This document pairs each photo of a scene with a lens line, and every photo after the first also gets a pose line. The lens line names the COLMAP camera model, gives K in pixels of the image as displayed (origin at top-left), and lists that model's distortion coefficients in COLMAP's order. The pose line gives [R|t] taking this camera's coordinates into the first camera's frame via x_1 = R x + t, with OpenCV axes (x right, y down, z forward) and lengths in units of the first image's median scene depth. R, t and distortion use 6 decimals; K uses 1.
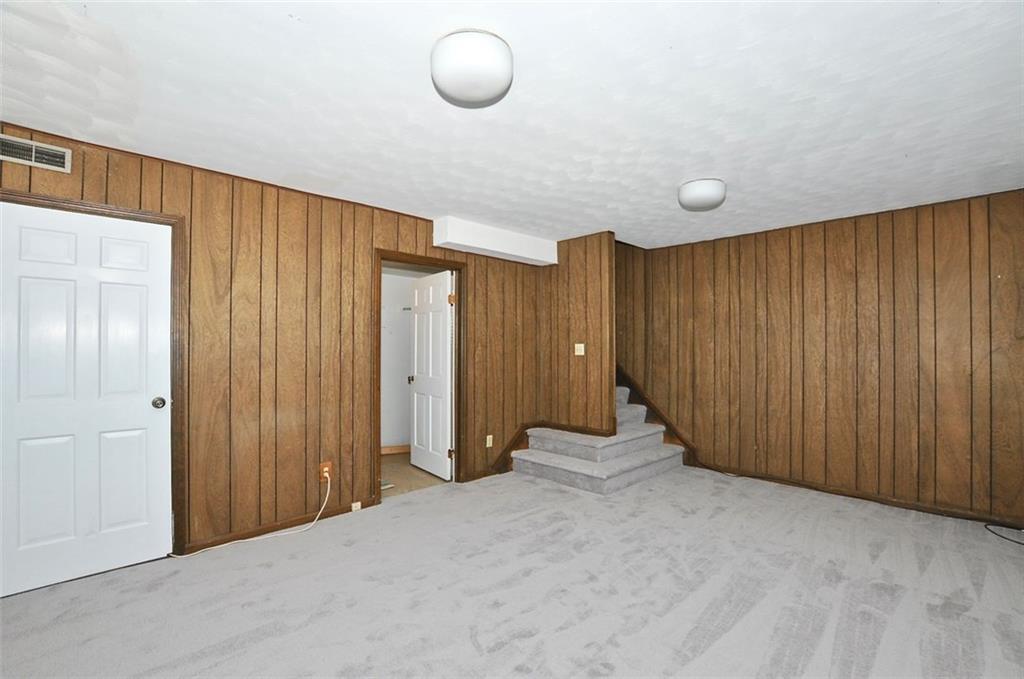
lens RADIAL K [[448.4, 0, 514.3], [0, 448.4, 346.4], [0, 0, 1]] dist [-0.036493, 0.006515]
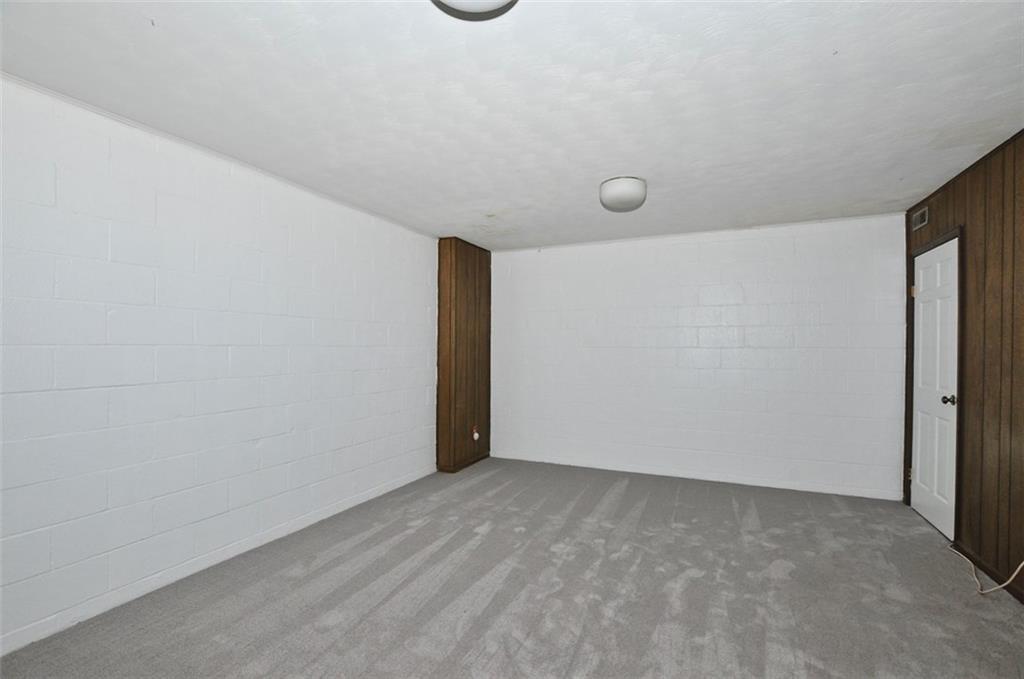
lens RADIAL K [[448.4, 0, 514.3], [0, 448.4, 346.4], [0, 0, 1]] dist [-0.036493, 0.006515]
pose [[-0.928477, -0.005879, -0.371344, 0.478464], [-0.005121, 0.999982, -0.003028, 0.001335], [0.371355, -0.000910, -0.928491, 1.233416]]
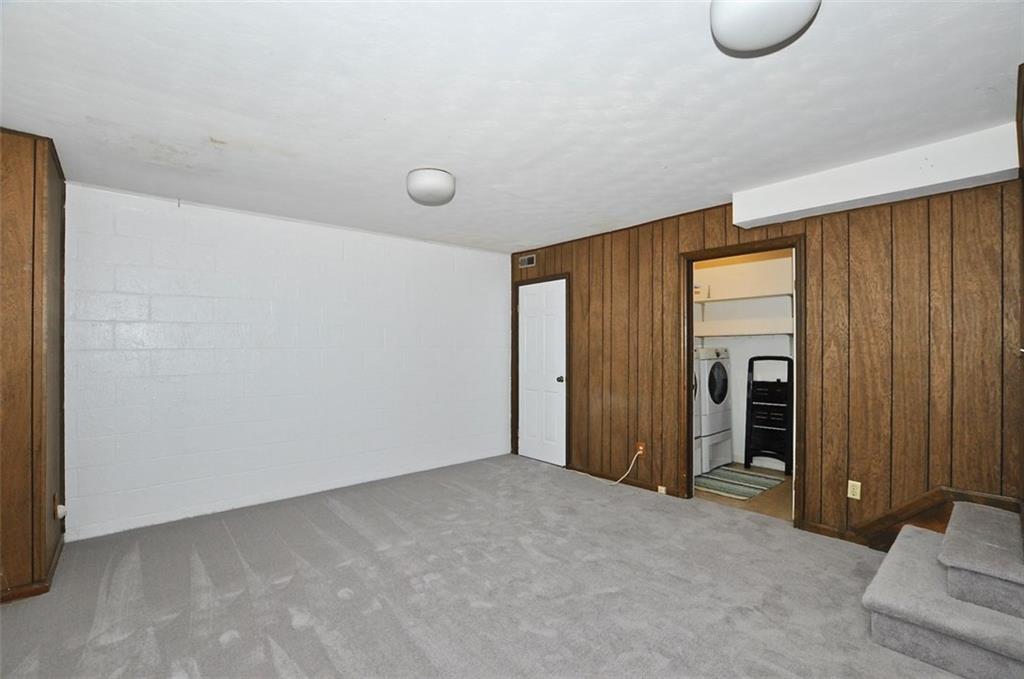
lens RADIAL K [[448.4, 0, 514.3], [0, 448.4, 346.4], [0, 0, 1]] dist [-0.036493, 0.006515]
pose [[-0.044218, -0.005720, -0.999006, 0.788287], [0.004532, 0.999972, -0.005926, 0.003172], [0.999012, -0.004790, -0.044191, 0.682959]]
